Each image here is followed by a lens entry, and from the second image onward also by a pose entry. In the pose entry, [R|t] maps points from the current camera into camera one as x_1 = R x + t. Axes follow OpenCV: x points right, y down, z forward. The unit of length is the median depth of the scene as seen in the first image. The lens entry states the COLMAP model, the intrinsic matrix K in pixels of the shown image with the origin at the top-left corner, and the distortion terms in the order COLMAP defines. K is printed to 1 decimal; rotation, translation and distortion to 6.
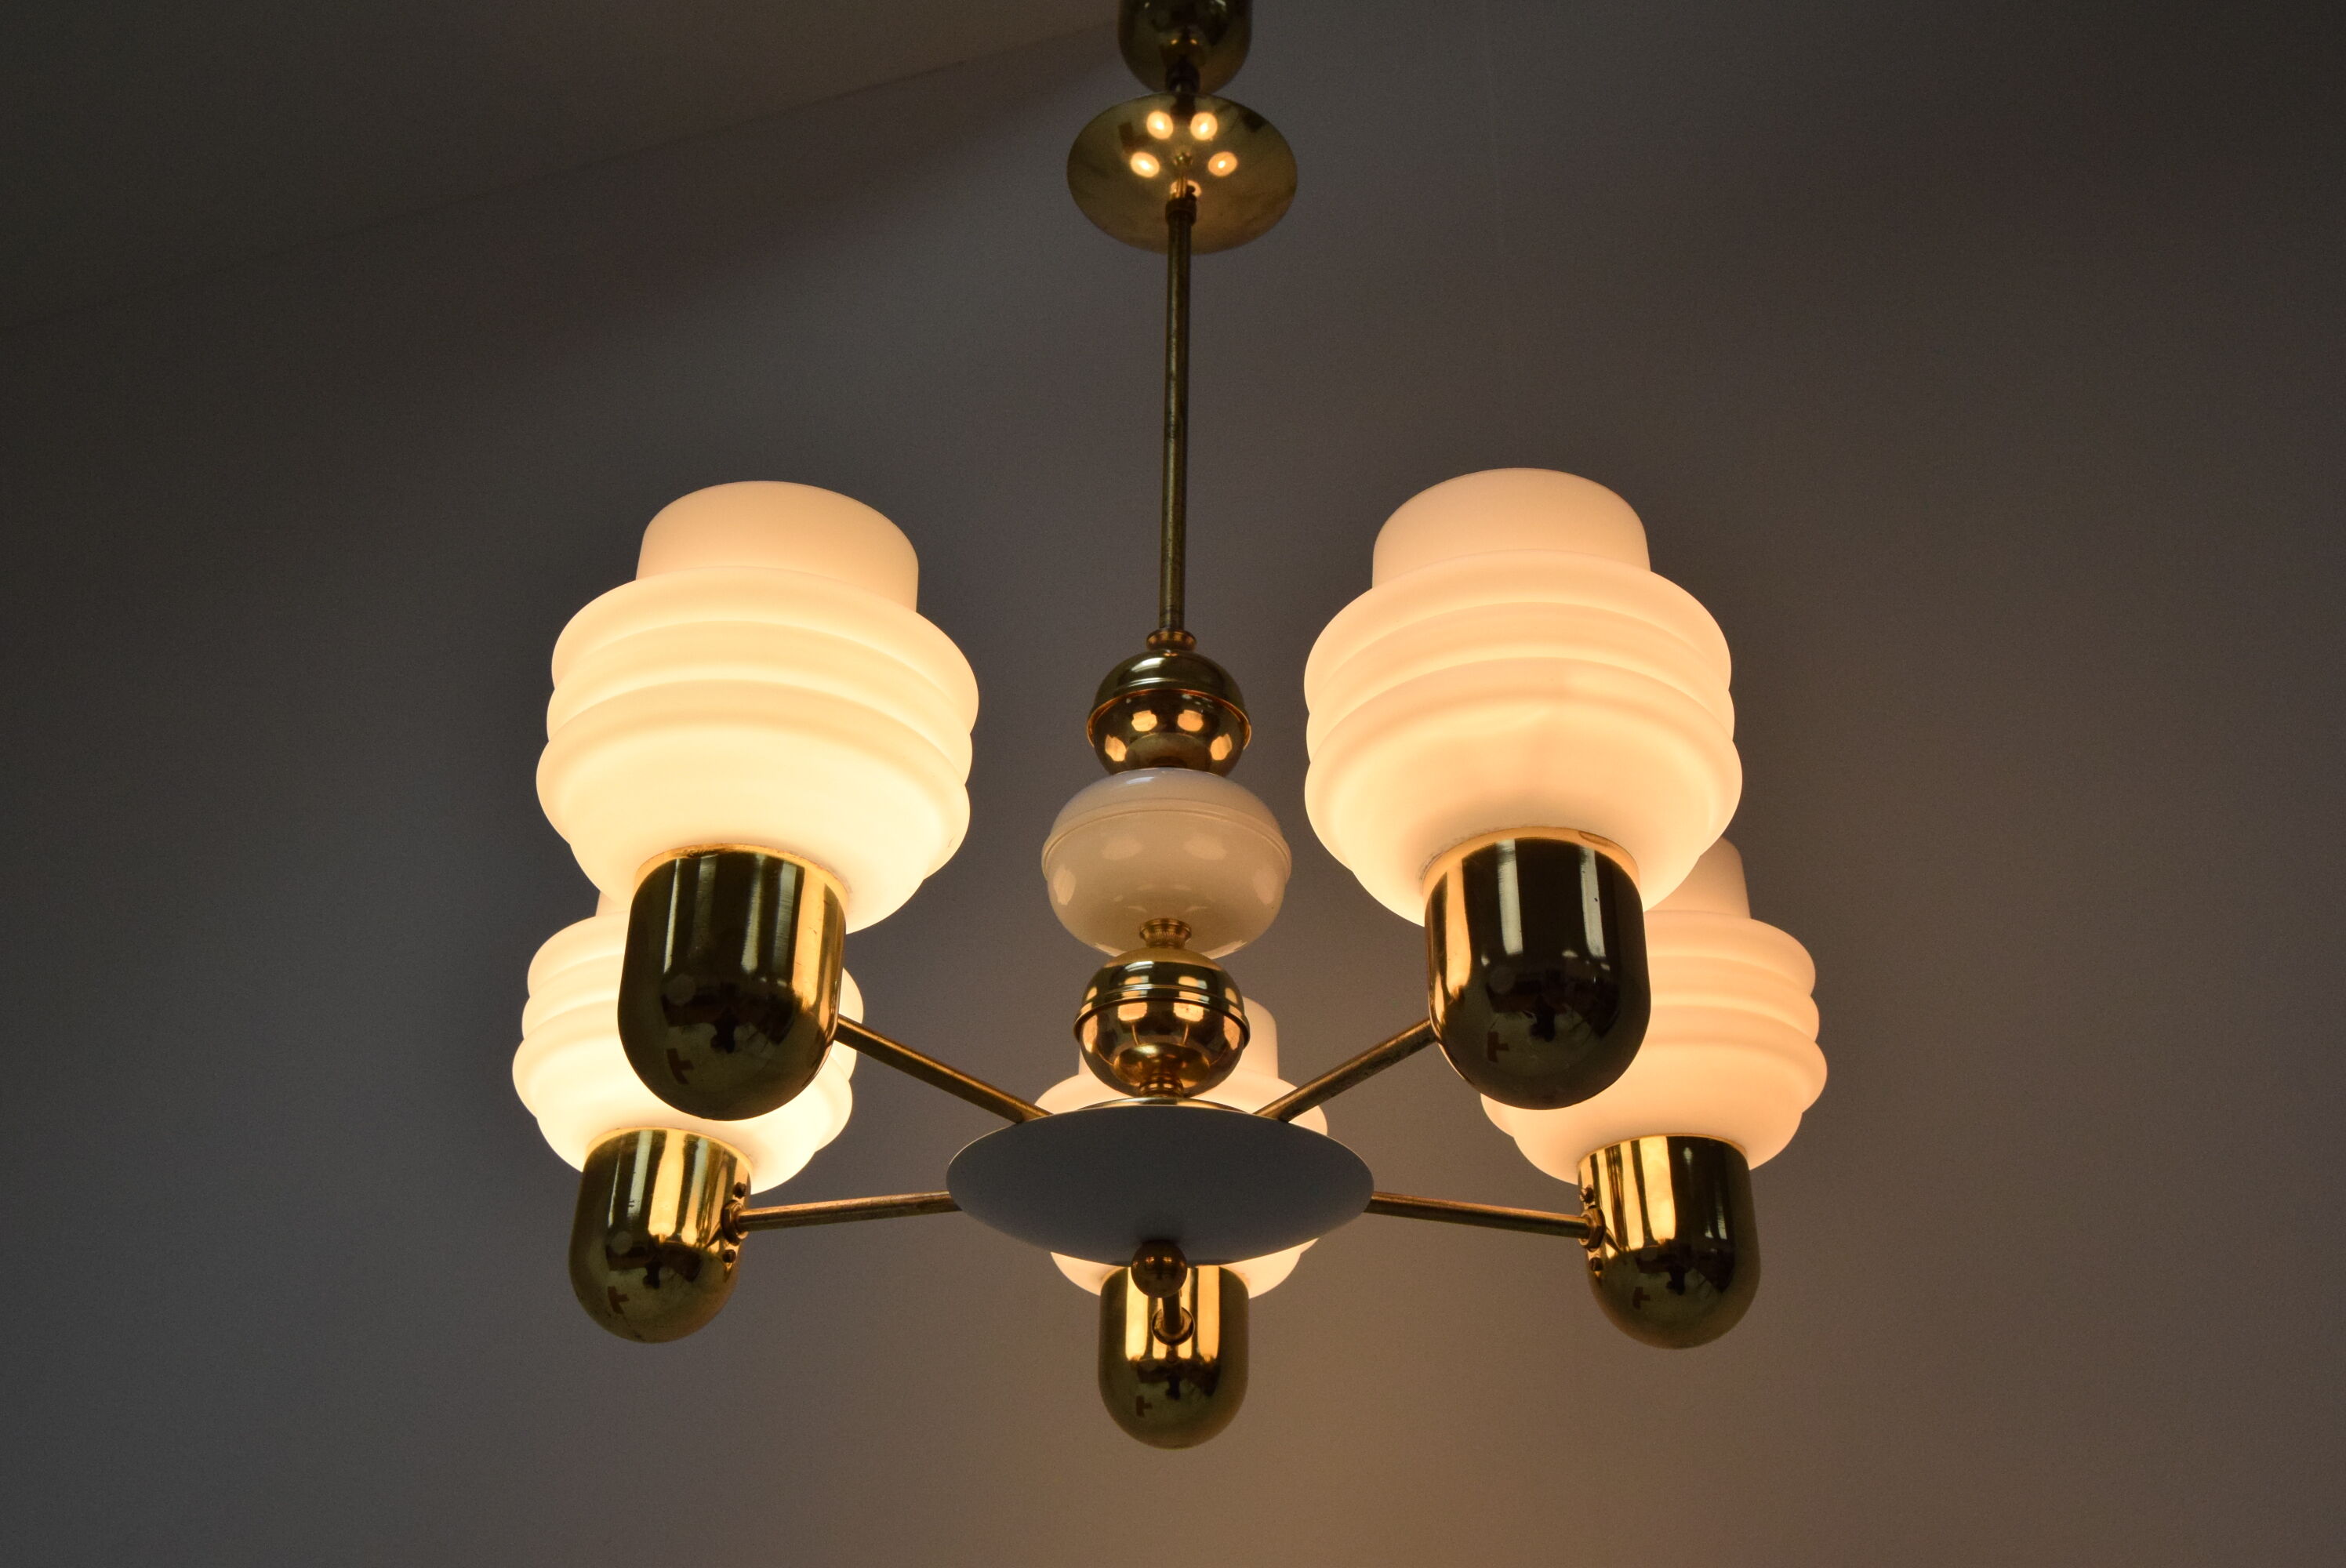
lens RADIAL K [[2424.3, 0, 1173.0], [0, 2424.3, 784.0], [0, 0, 1]] dist [-0.068870, 0.001669]
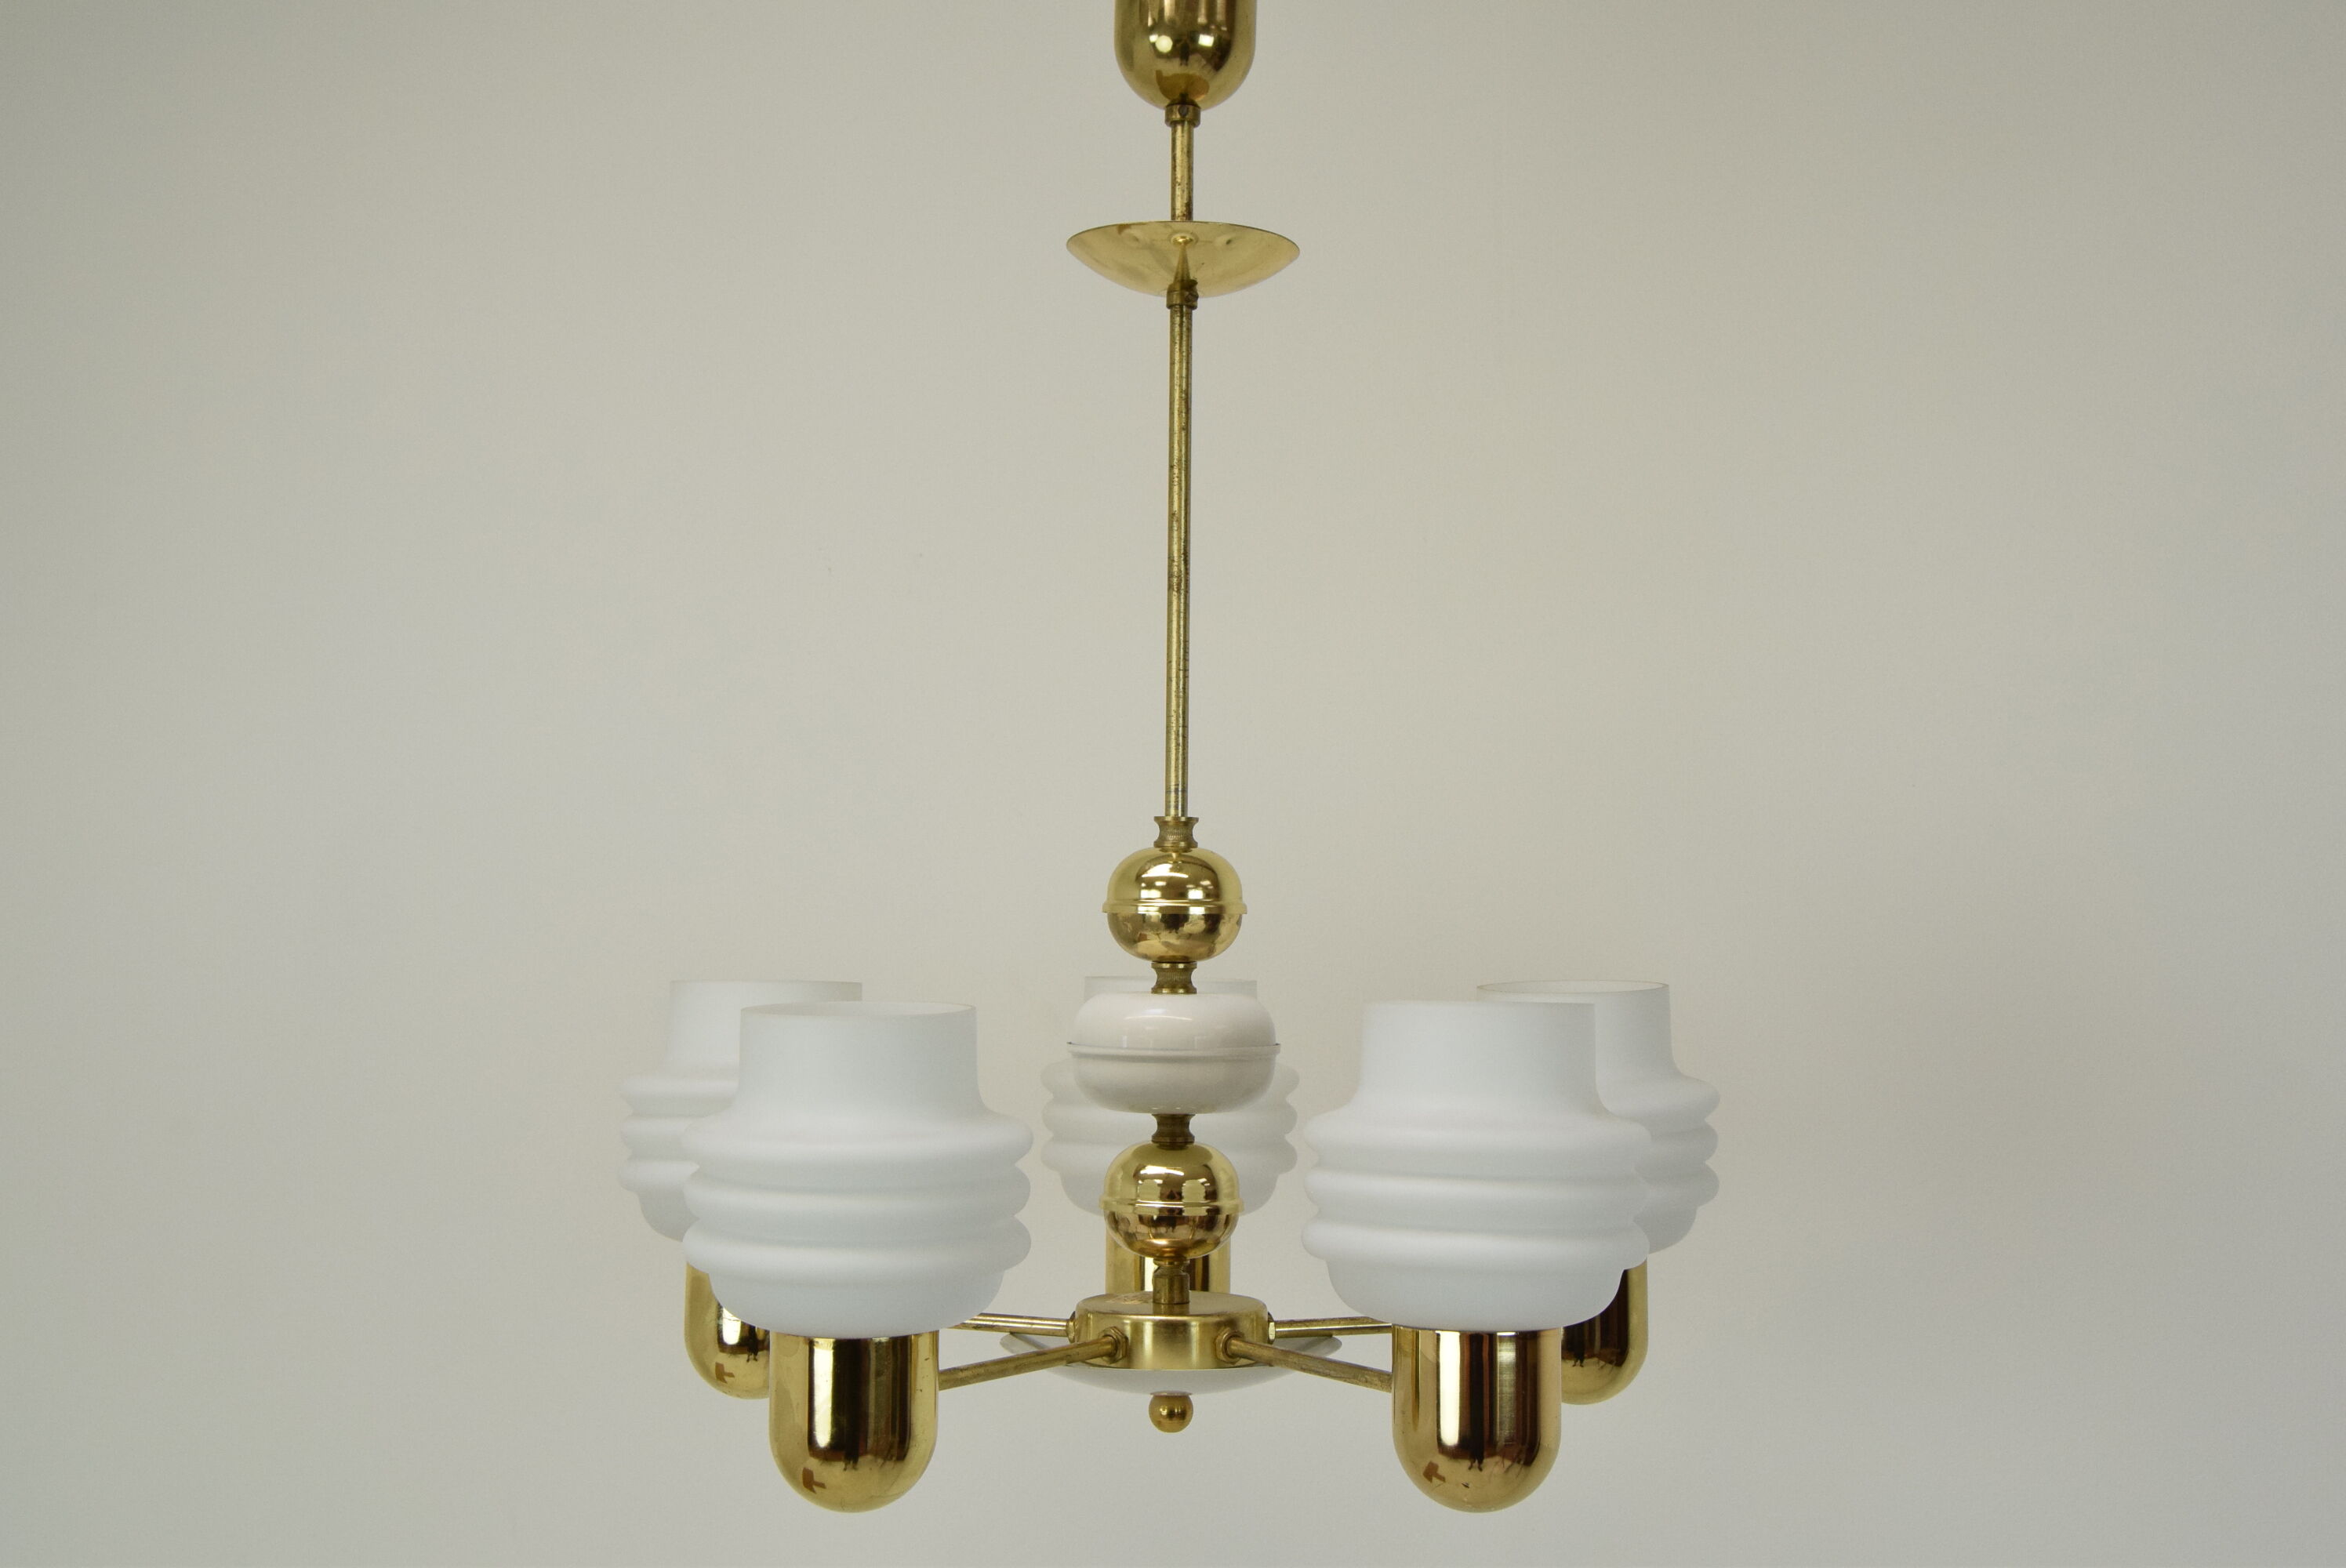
lens RADIAL K [[2715.2, 0, 1171.7], [0, 2715.2, 927.4], [0, 0, 1]] dist [-0.010503, -0.001434]
pose [[0.999485, -0.006218, 0.031477, -0.045354], [-0.009930, 0.872938, 0.487731, -0.672180], [-0.030510, -0.487792, 0.872427, -0.111115]]
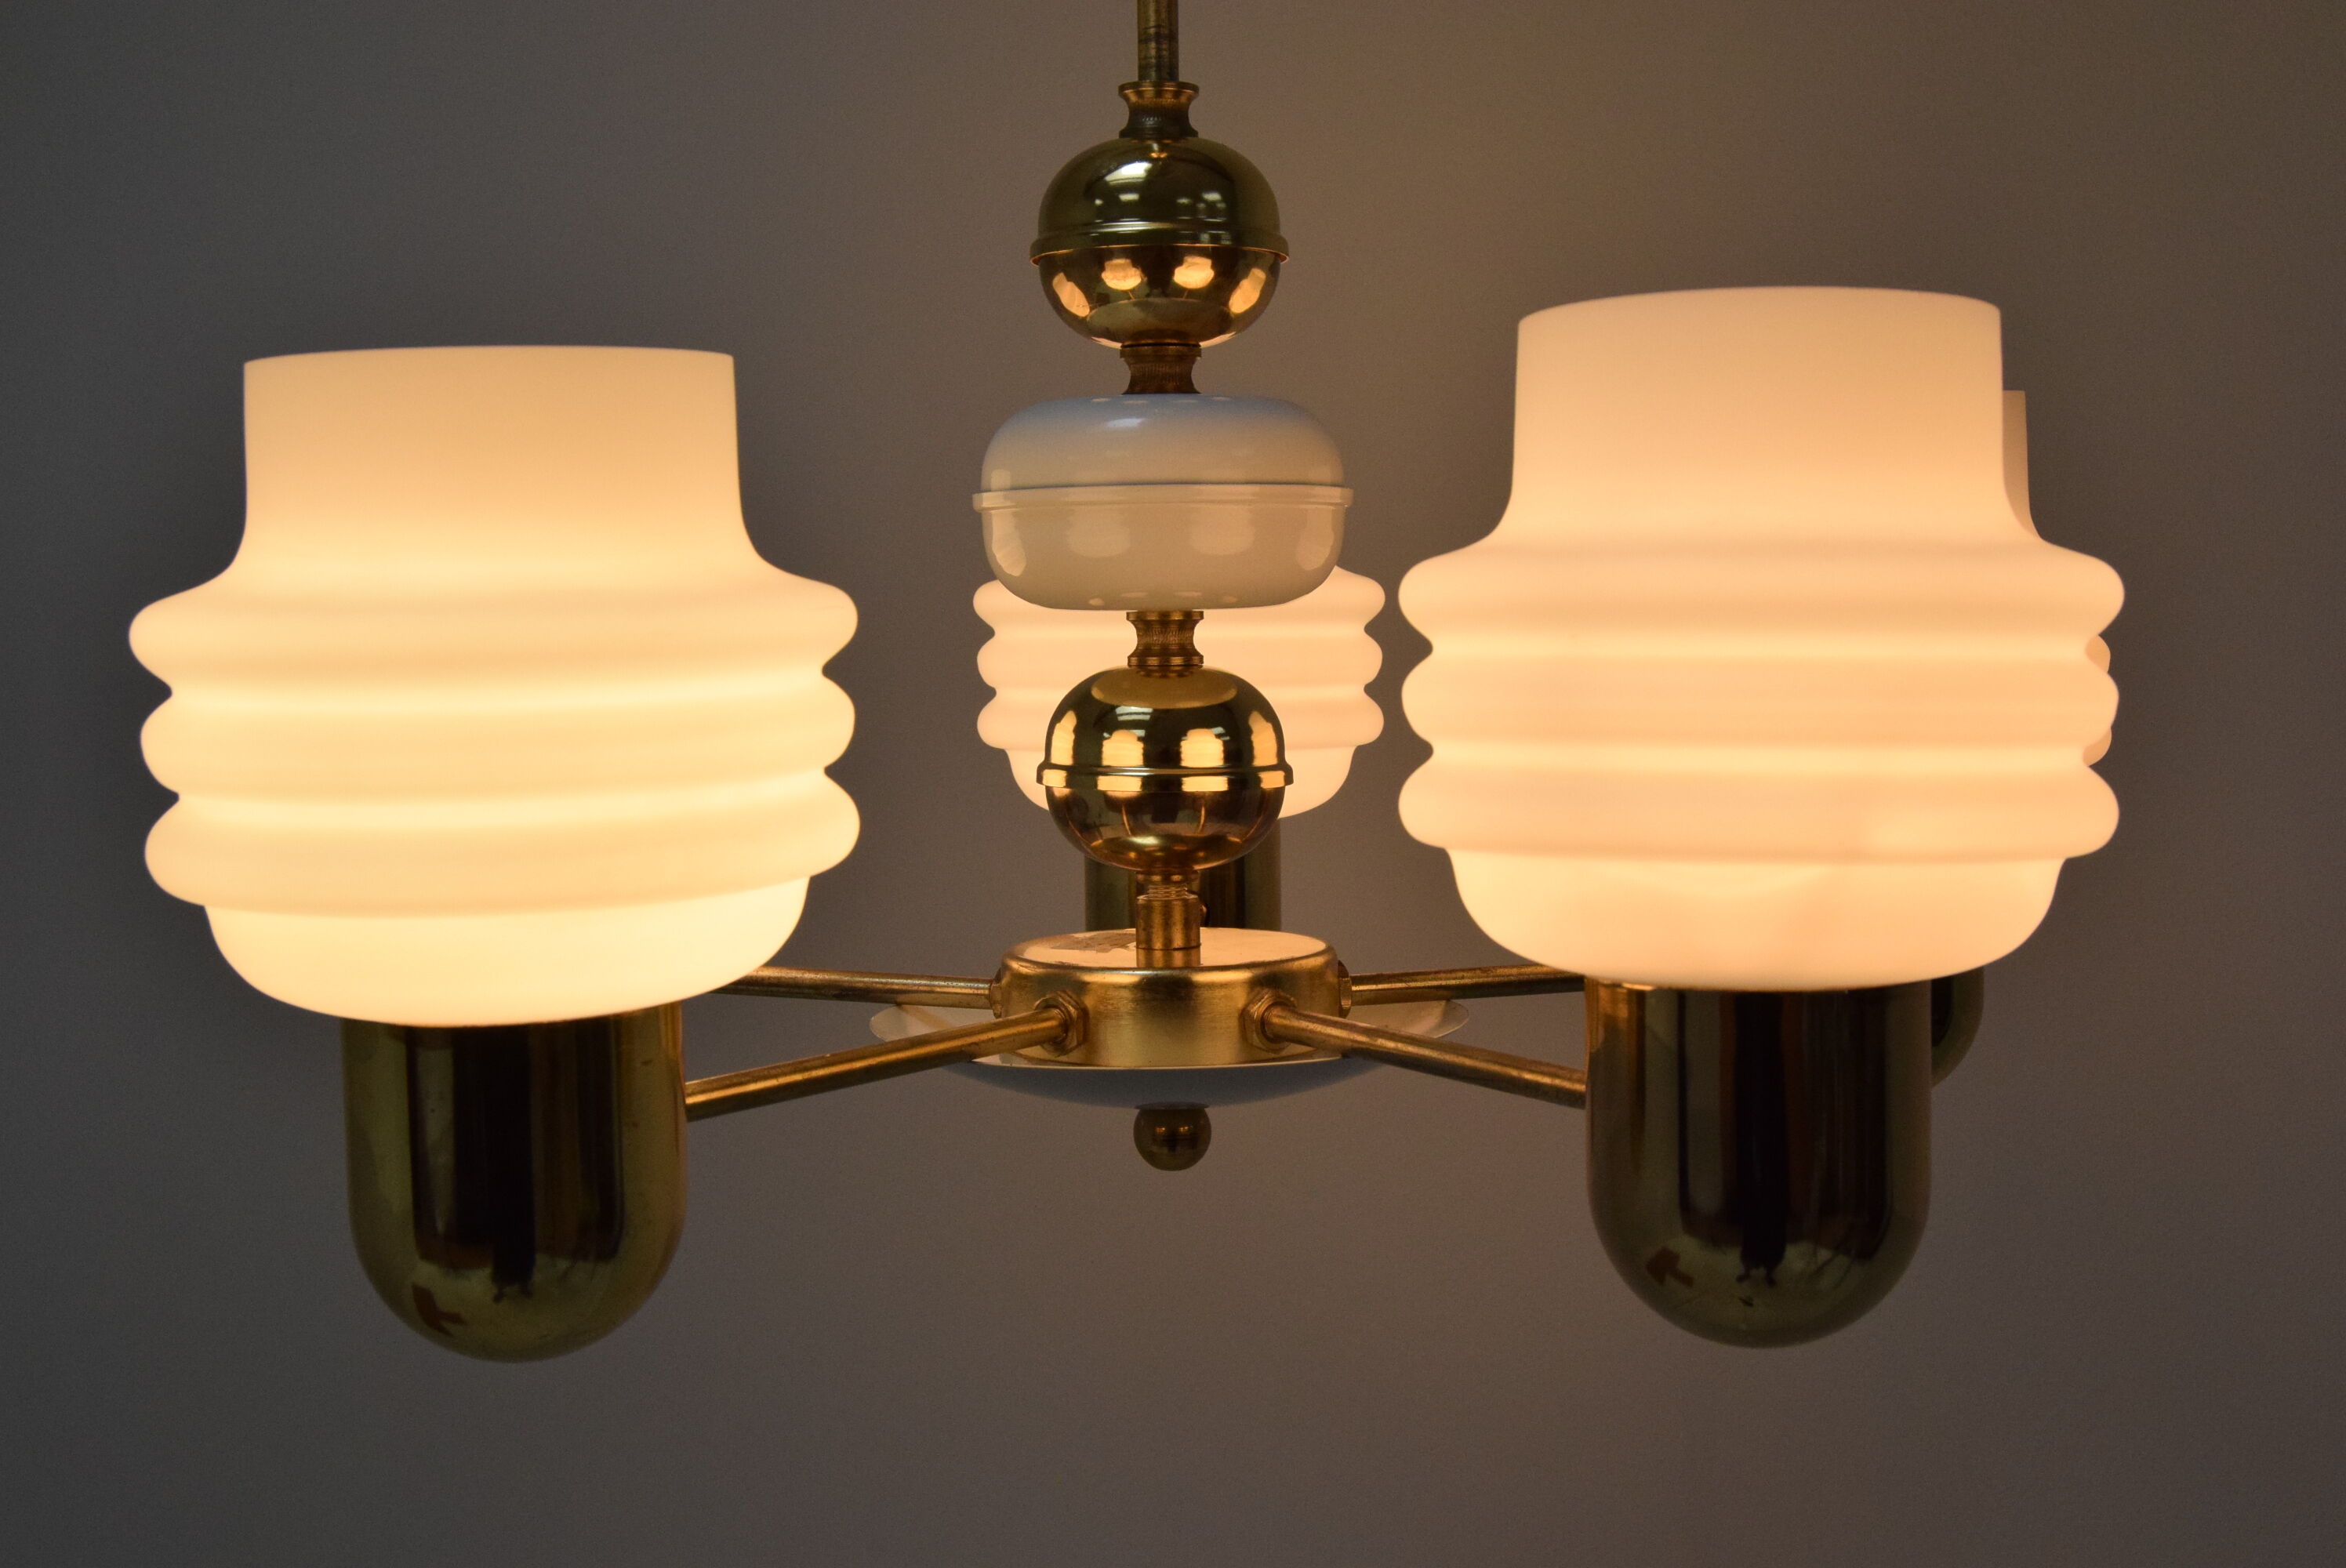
lens RADIAL K [[2716.2, 0, 1173.0], [0, 2716.2, 784.0], [0, 0, 1]] dist [-0.021884, -0.011378]
pose [[0.999586, -0.028745, 0.001478, -0.003362], [0.023188, 0.834641, 0.550306, -0.317240], [-0.017052, -0.550044, 0.834962, 0.352309]]
